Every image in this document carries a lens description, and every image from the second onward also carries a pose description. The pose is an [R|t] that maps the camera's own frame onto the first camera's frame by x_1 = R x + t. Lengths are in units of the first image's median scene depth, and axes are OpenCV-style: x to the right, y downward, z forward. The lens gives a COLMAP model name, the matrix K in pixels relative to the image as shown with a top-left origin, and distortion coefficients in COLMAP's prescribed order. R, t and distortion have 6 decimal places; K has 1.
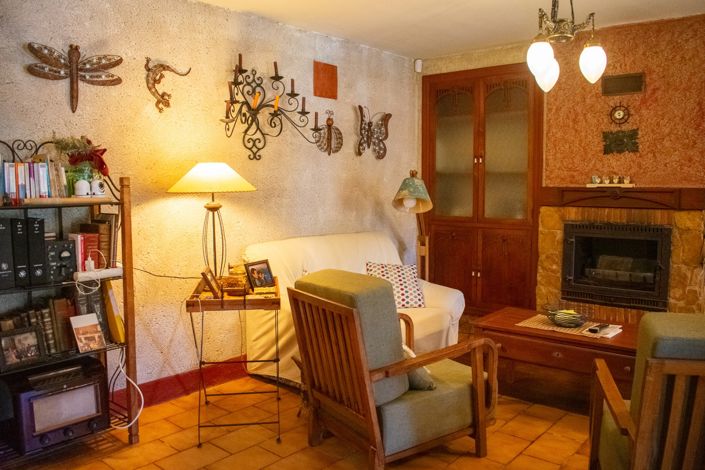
lens RADIAL K [[557.8, 0, 350.4], [0, 557.8, 235.4], [0, 0, 1]] dist [-0.098639, 0.019328]
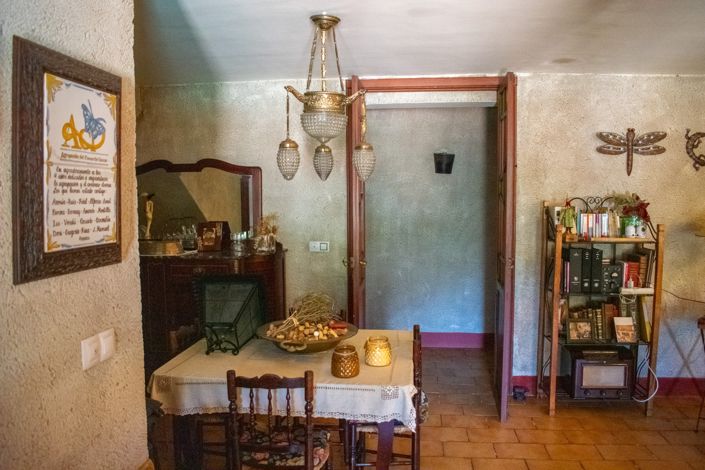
lens RADIAL K [[557.8, 0, 350.0], [0, 557.8, 232.7], [0, 0, 1]] dist [-0.098639, 0.019328]
pose [[0.562961, 0.061903, -0.824162, 0.281258], [-0.070308, 0.997163, 0.026872, -0.067064], [0.823488, 0.042817, 0.565716, -0.433556]]
